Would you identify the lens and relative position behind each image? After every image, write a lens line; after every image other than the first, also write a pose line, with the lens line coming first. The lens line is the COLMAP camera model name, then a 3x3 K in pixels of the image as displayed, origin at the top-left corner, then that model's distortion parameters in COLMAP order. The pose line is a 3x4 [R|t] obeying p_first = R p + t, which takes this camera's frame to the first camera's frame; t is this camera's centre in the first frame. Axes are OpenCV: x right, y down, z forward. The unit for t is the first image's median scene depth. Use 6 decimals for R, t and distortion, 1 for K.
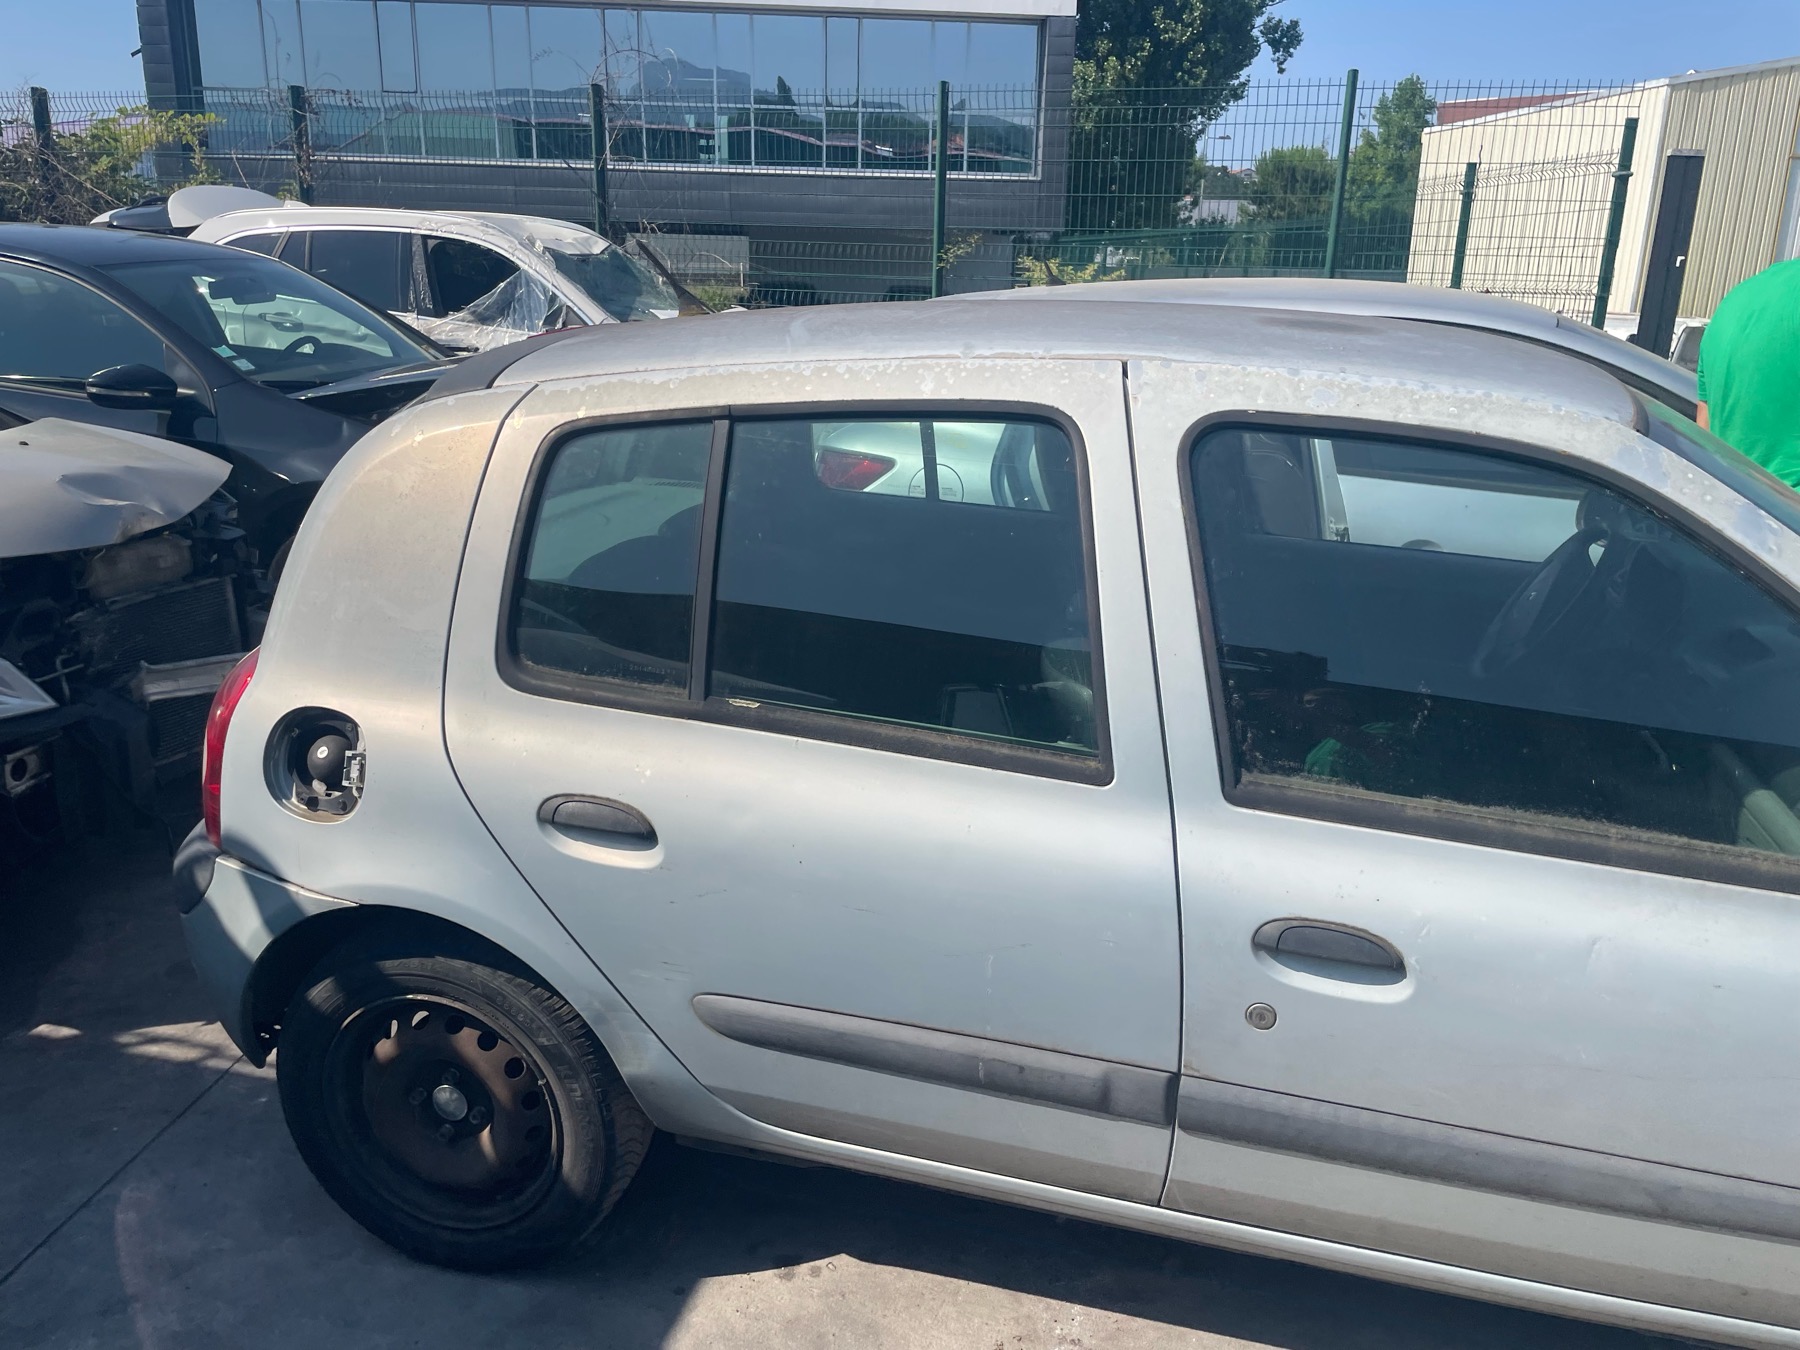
lens RADIAL K [[1329.6, 0, 891.6], [0, 1329.6, 645.8], [0, 0, 1]] dist [0.080292, -0.108659]
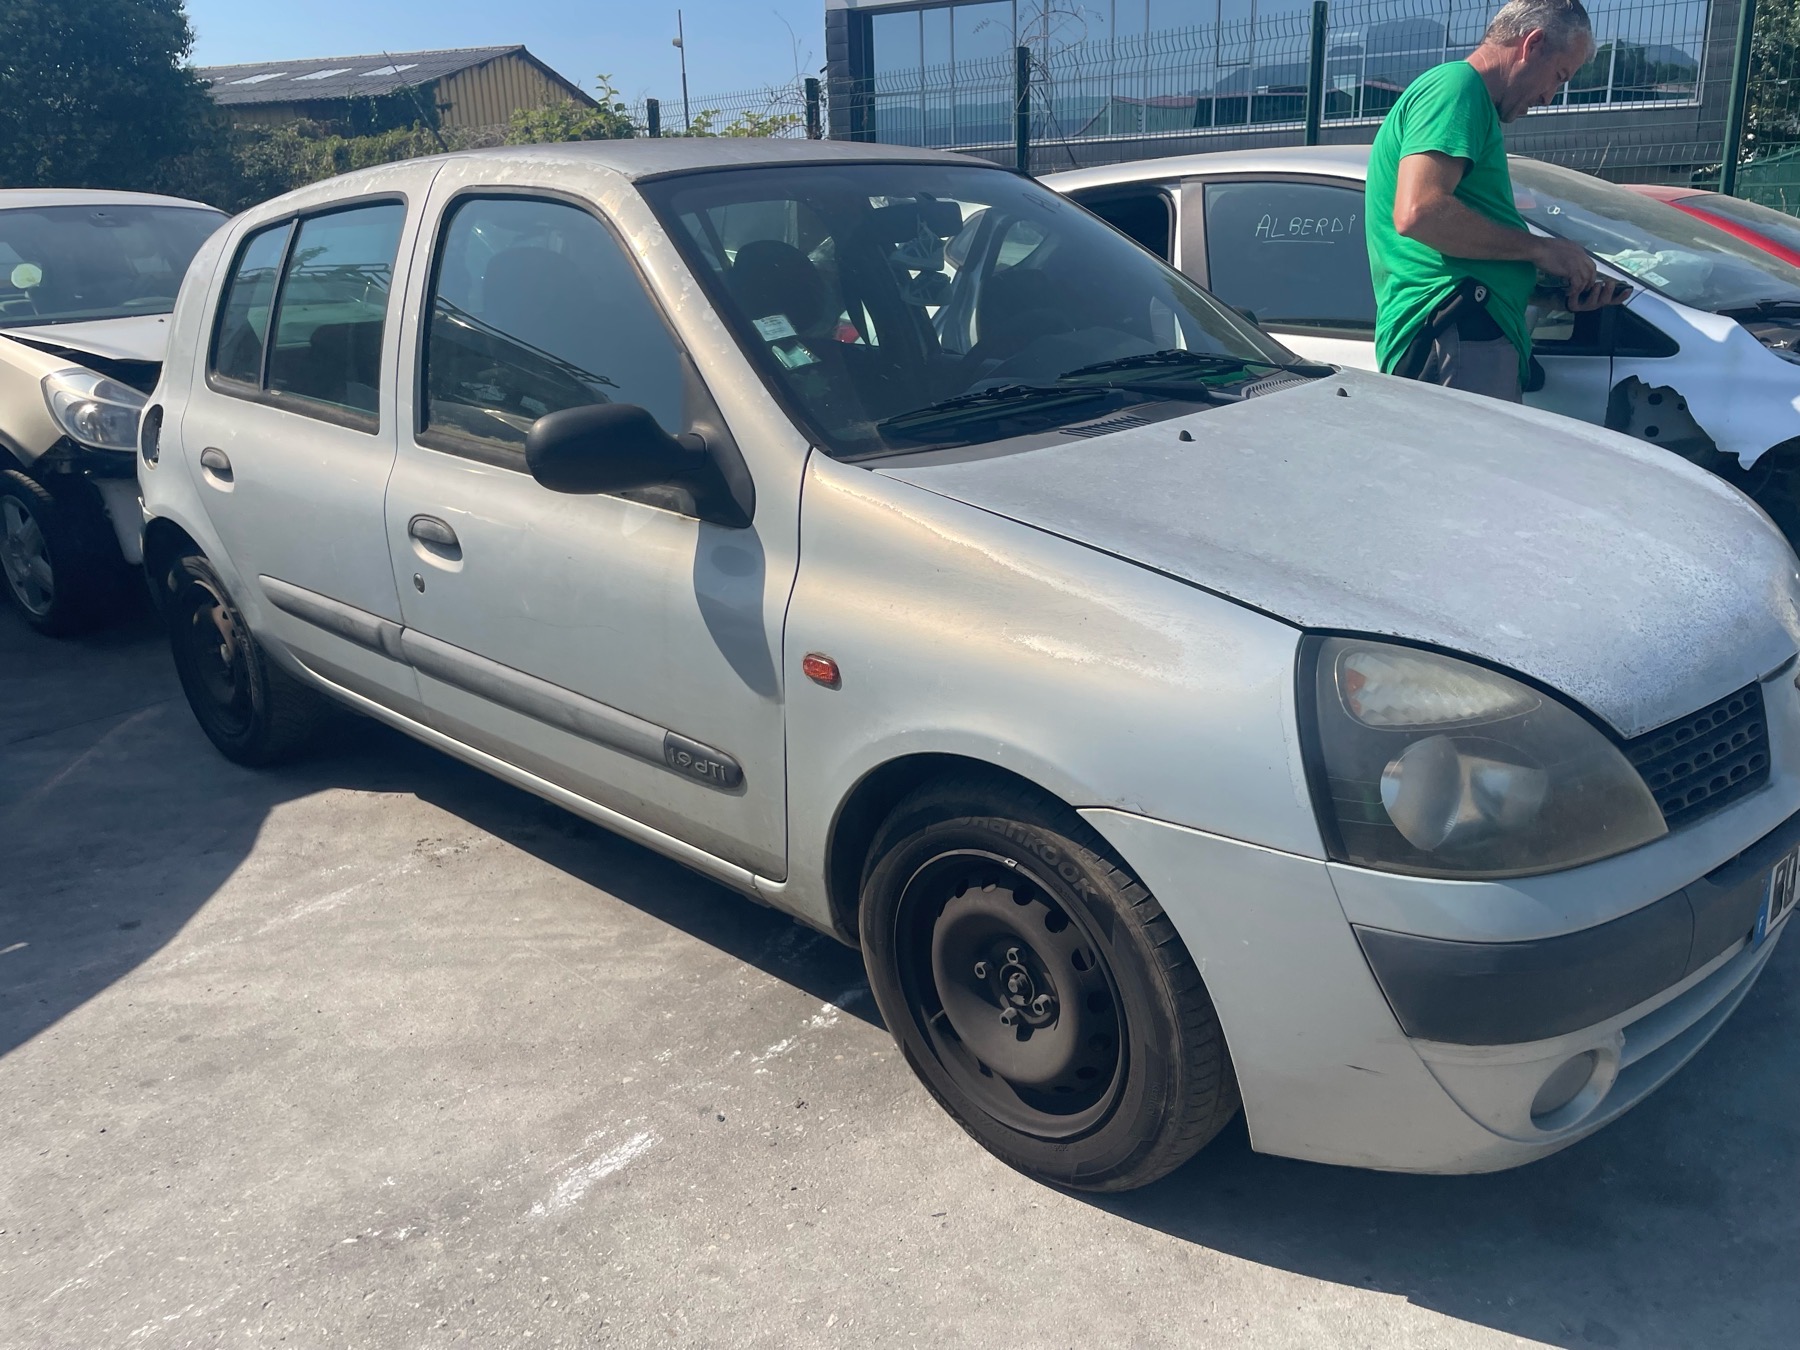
lens RADIAL K [[1329.6, 0, 891.6], [0, 1329.6, 645.8], [0, 0, 1]] dist [0.080292, -0.108659]
pose [[0.874502, 0.098238, -0.474969, 1.196917], [-0.092579, 0.995077, 0.035359, 0.196688], [0.476104, 0.013050, 0.879292, -0.070693]]
